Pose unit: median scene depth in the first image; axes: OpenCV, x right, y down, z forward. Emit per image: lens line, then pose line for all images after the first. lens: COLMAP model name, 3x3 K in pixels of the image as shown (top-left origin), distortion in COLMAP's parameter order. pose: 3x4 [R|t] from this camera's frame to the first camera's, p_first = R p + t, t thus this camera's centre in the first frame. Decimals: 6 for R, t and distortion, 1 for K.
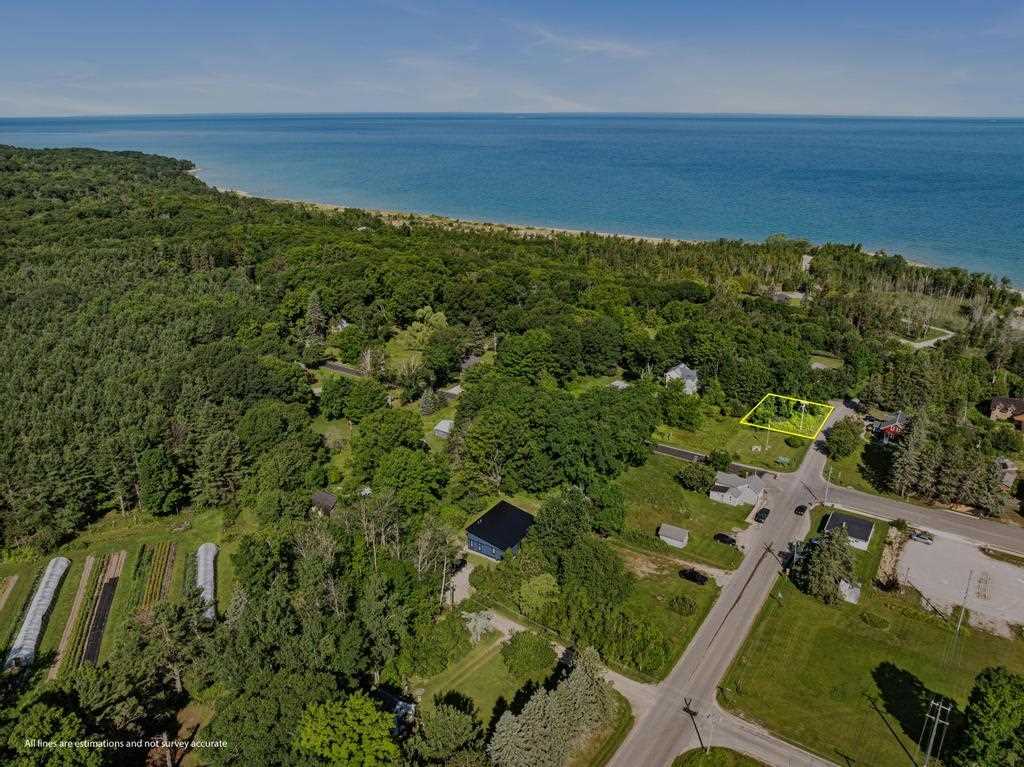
lens RADIAL K [[712.2, 0, 512.0], [0, 712.2, 383.5], [0, 0, 1]] dist [-0.037318, -0.000824]
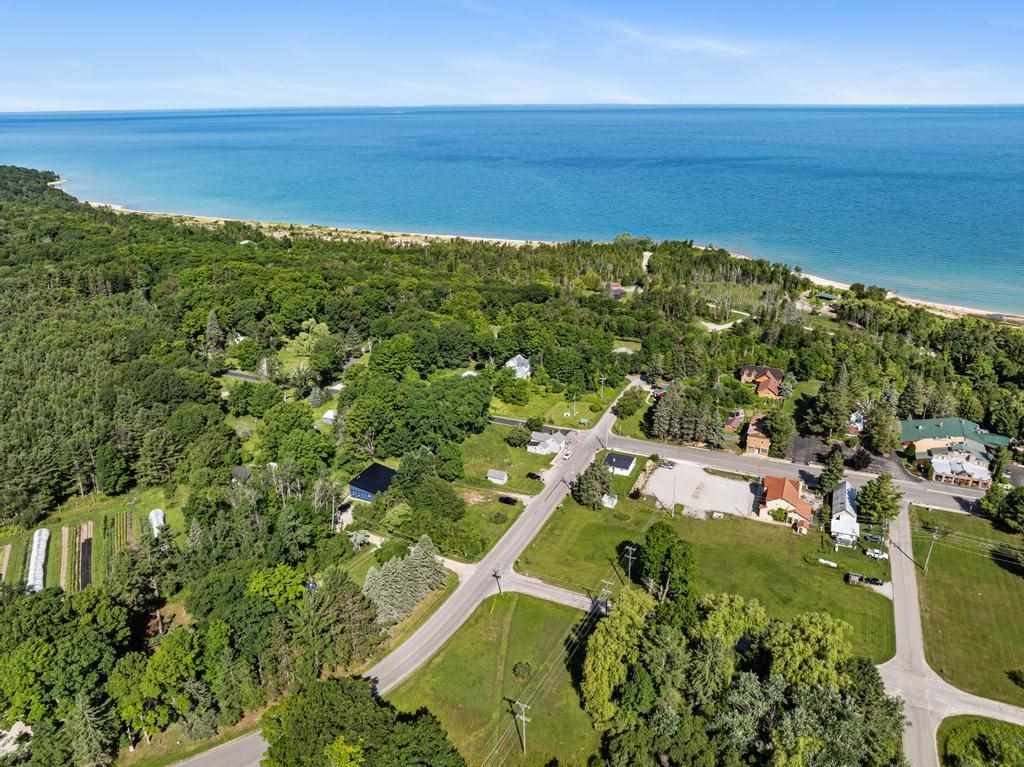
lens RADIAL K [[712.2, 0, 512.0], [0, 712.2, 383.5], [0, 0, 1]] dist [-0.037318, -0.000824]
pose [[0.987107, -0.064973, 0.146282, 0.042299], [0.063652, 0.997878, 0.013698, 0.006454], [-0.146862, -0.004211, 0.989148, -0.300397]]
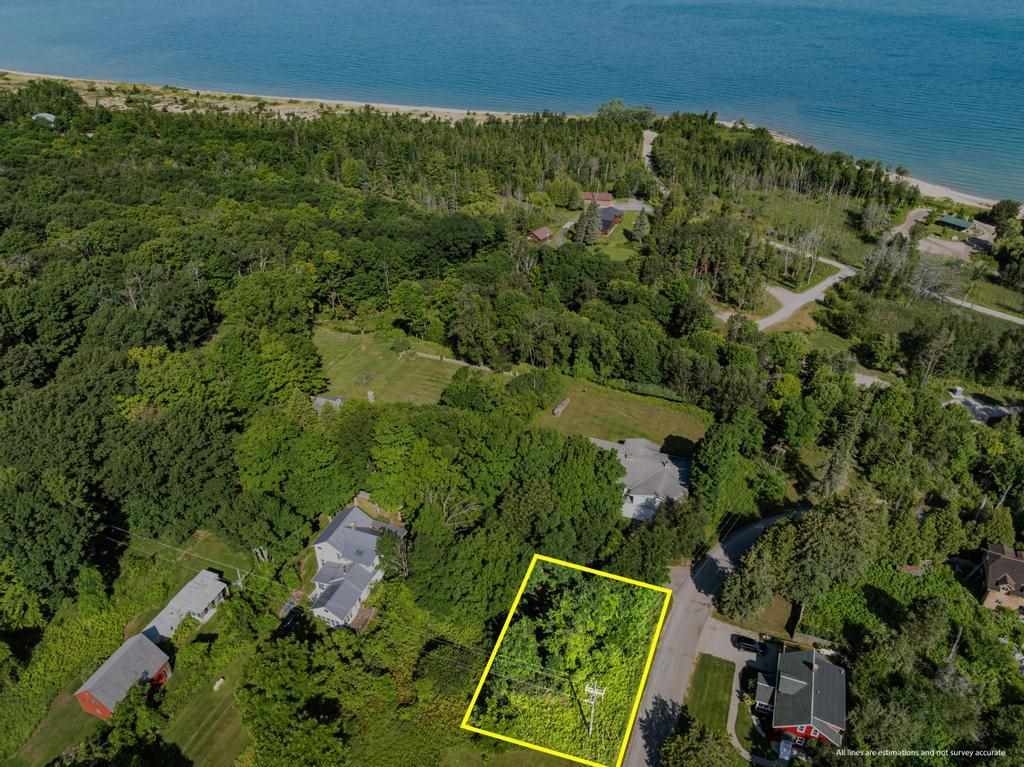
lens RADIAL K [[712.2, 0, 512.0], [0, 712.2, 383.5], [0, 0, 1]] dist [-0.037318, -0.000824]
pose [[0.980404, -0.103654, 0.167523, 0.309895], [0.068353, 0.976539, 0.204203, -0.217344], [-0.184759, -0.188751, 0.964488, 0.639157]]
